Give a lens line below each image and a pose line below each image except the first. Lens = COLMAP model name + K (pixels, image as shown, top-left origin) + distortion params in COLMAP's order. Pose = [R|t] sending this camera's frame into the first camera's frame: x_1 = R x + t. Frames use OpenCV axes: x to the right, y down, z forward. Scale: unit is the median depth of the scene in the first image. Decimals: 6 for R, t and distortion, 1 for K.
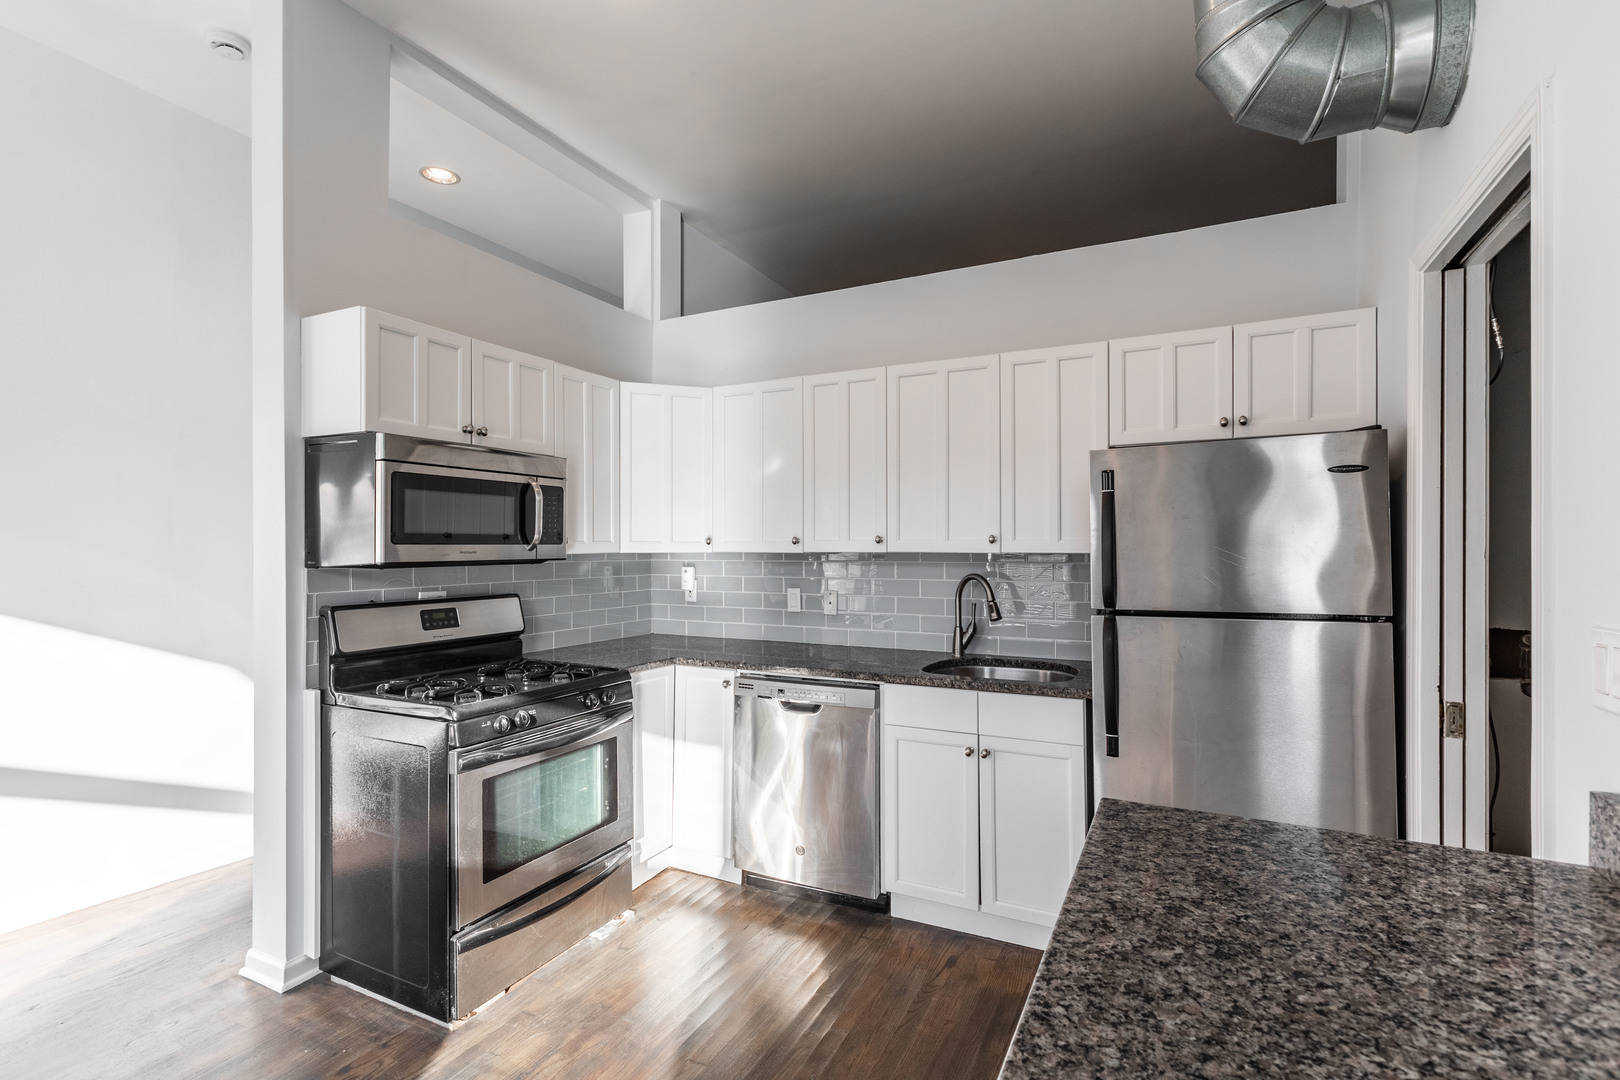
lens RADIAL K [[749.0, 0, 817.5], [0, 749.0, 549.6], [0, 0, 1]] dist [0.001012, 0.000218]
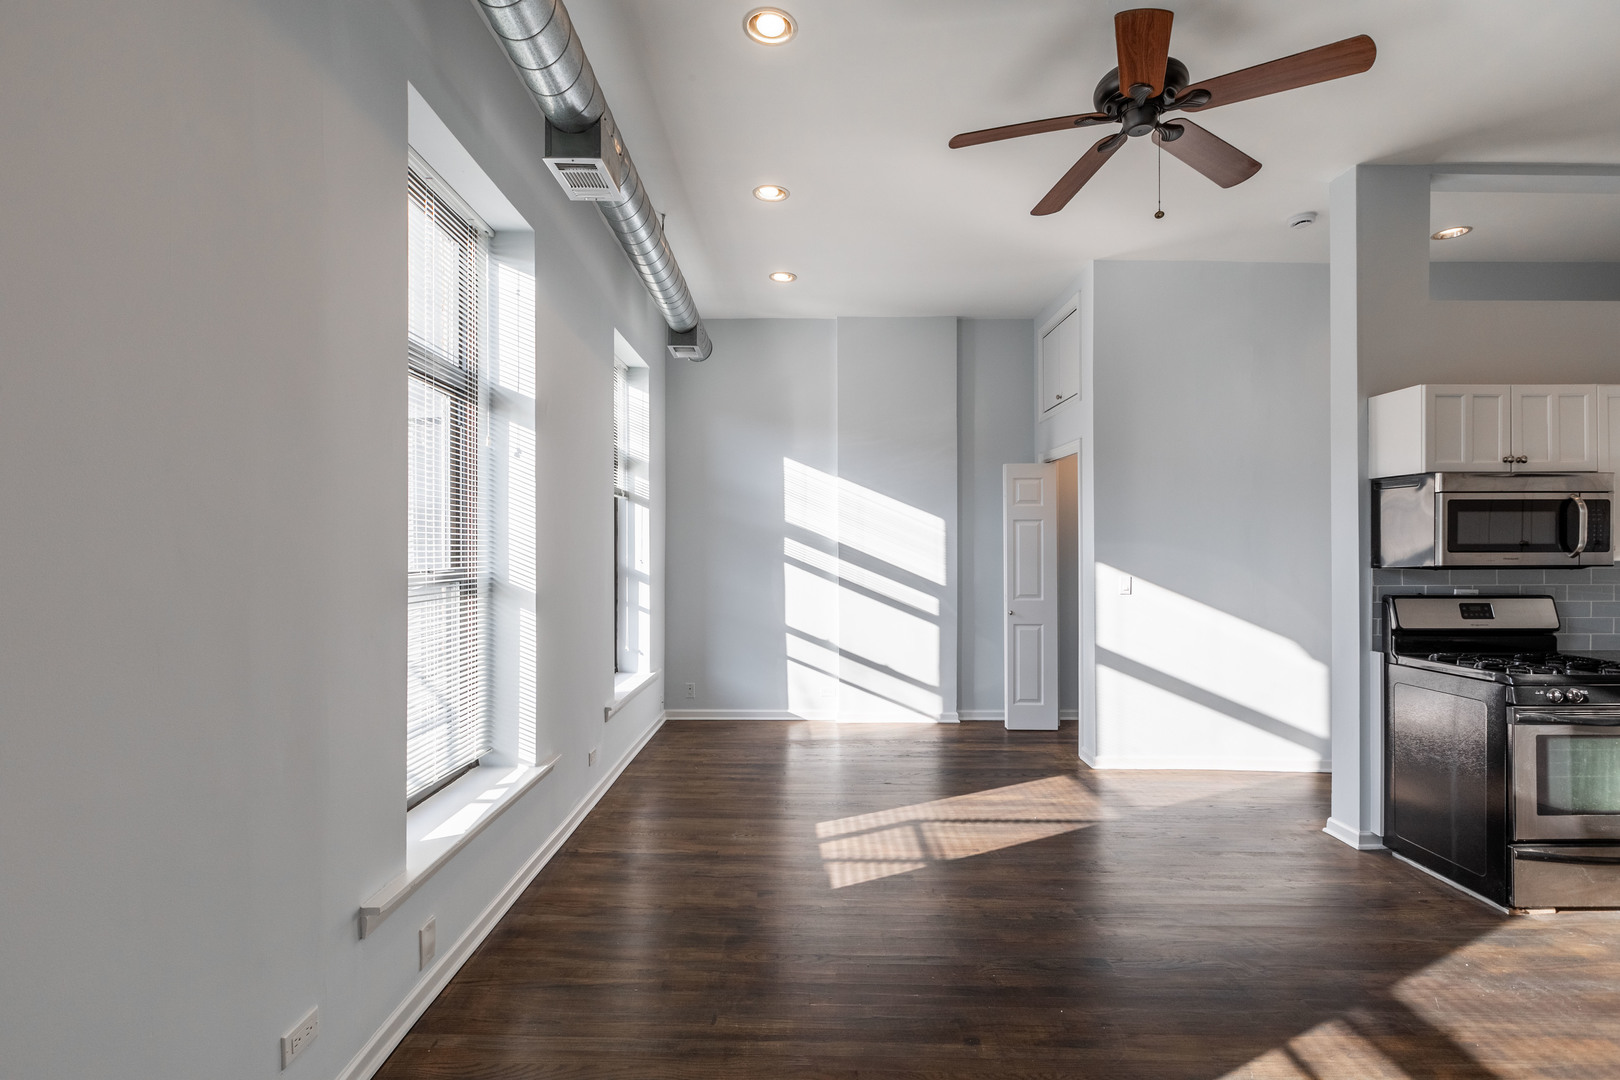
lens RADIAL K [[751.6, 0, 805.9], [0, 751.6, 544.3], [0, 0, 1]] dist [-0.004725, -0.000408]
pose [[0.448279, -0.002981, -0.893889, 0.128200], [-0.003987, 0.999978, -0.005335, -0.009313], [0.893885, 0.005955, 0.448257, -0.636199]]
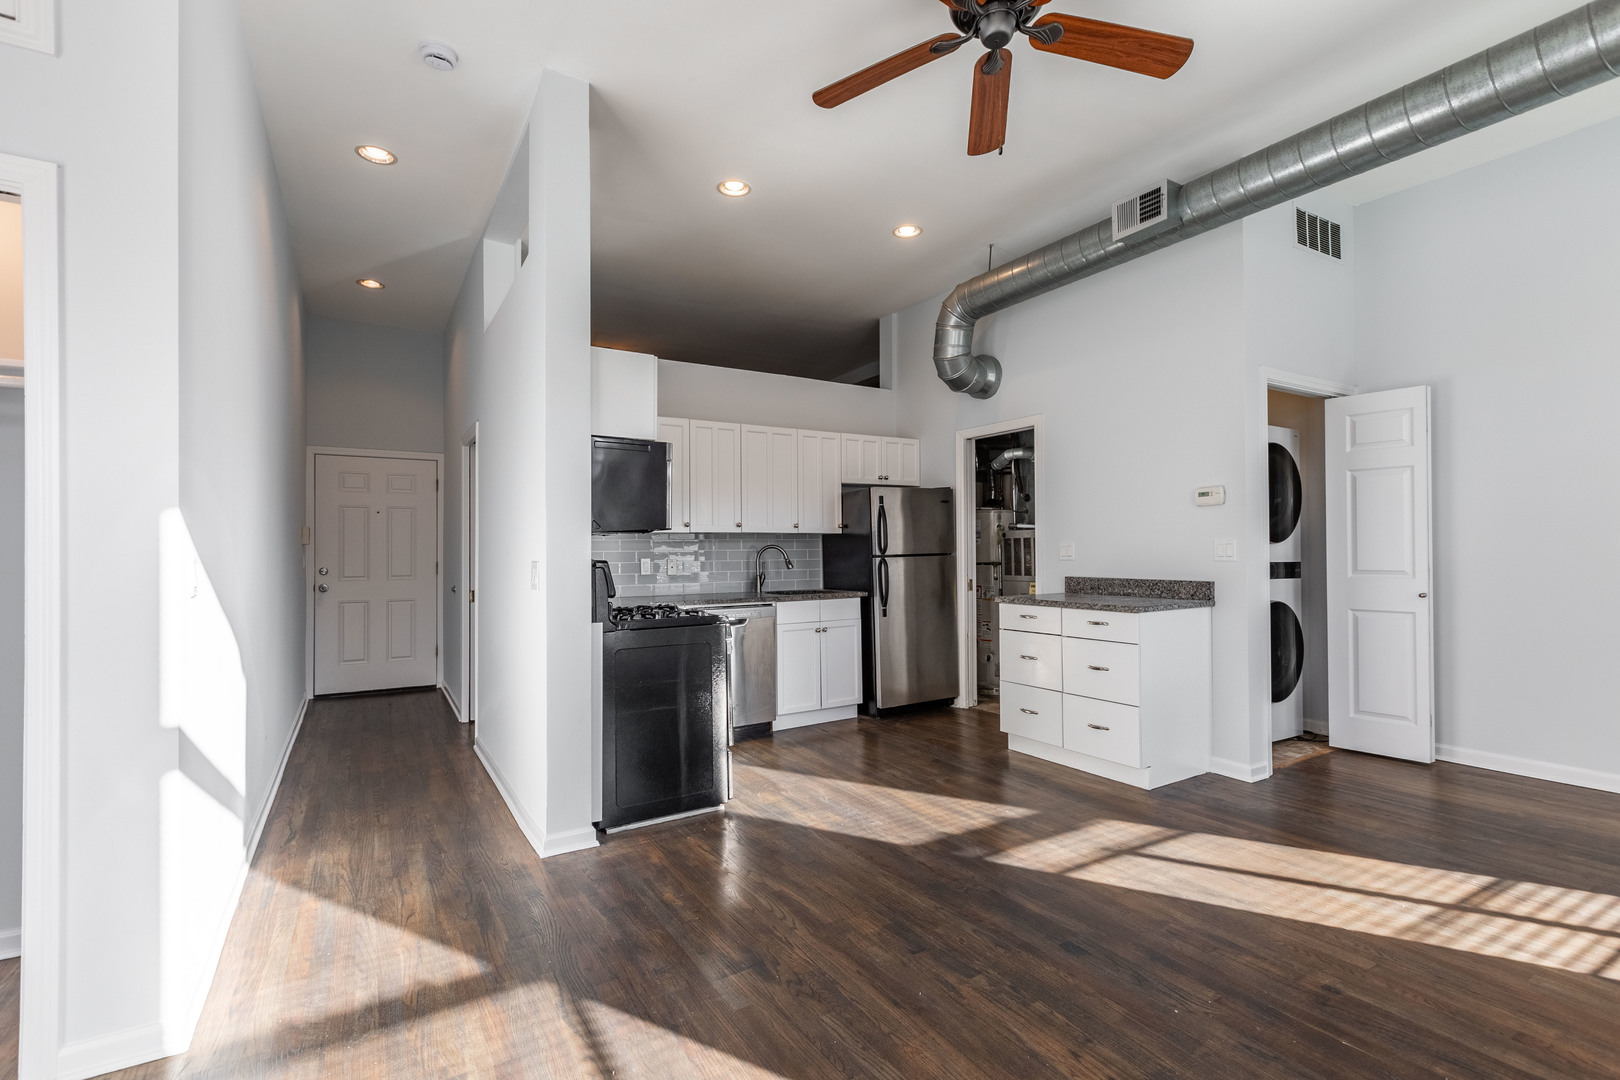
lens RADIAL K [[743.8, 0, 810.4], [0, 743.8, 545.4], [0, 0, 1]] dist [0.001038, 0.000327]
pose [[0.534402, 0.003834, 0.845222, -1.512090], [0.010370, 0.999885, -0.011092, 0.064118], [-0.845167, 0.014692, 0.534300, -0.055719]]
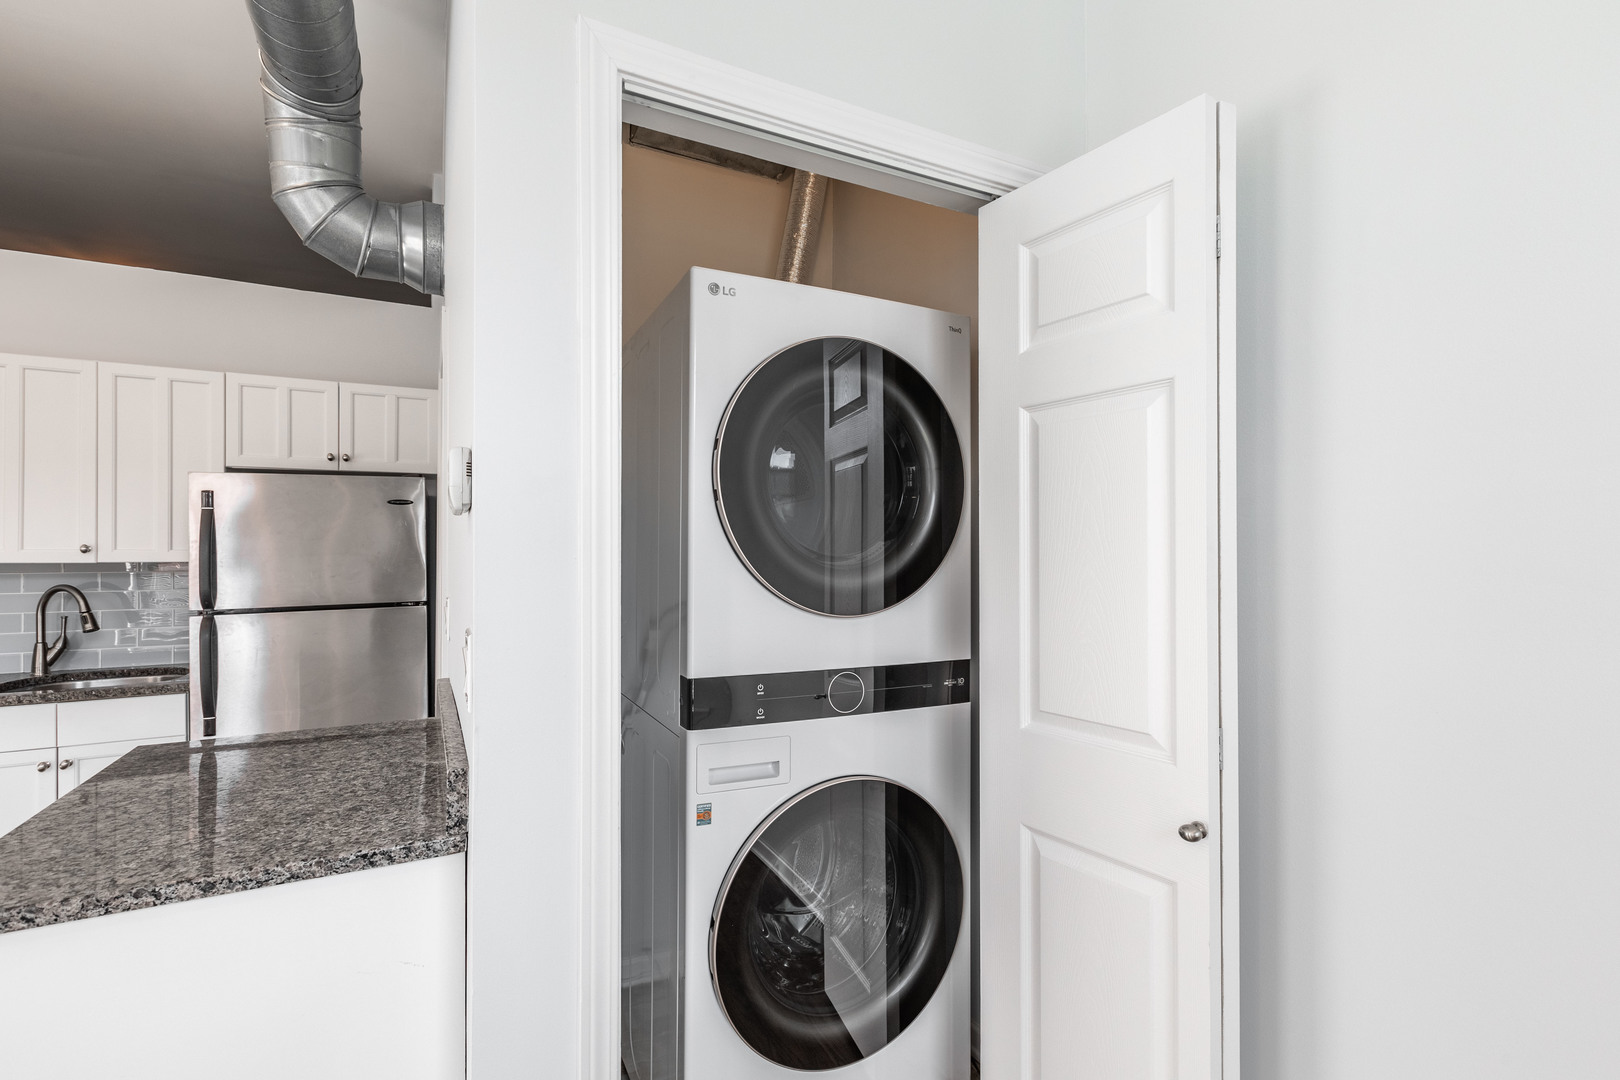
lens RADIAL K [[743.8, 0, 810.4], [0, 743.8, 545.4], [0, 0, 1]] dist [0.001038, 0.000327]
pose [[0.591223, 0.005230, 0.806491, 0.008809], [0.005751, 0.999926, -0.010700, -0.002806], [-0.806488, 0.010964, 0.591149, -0.387203]]
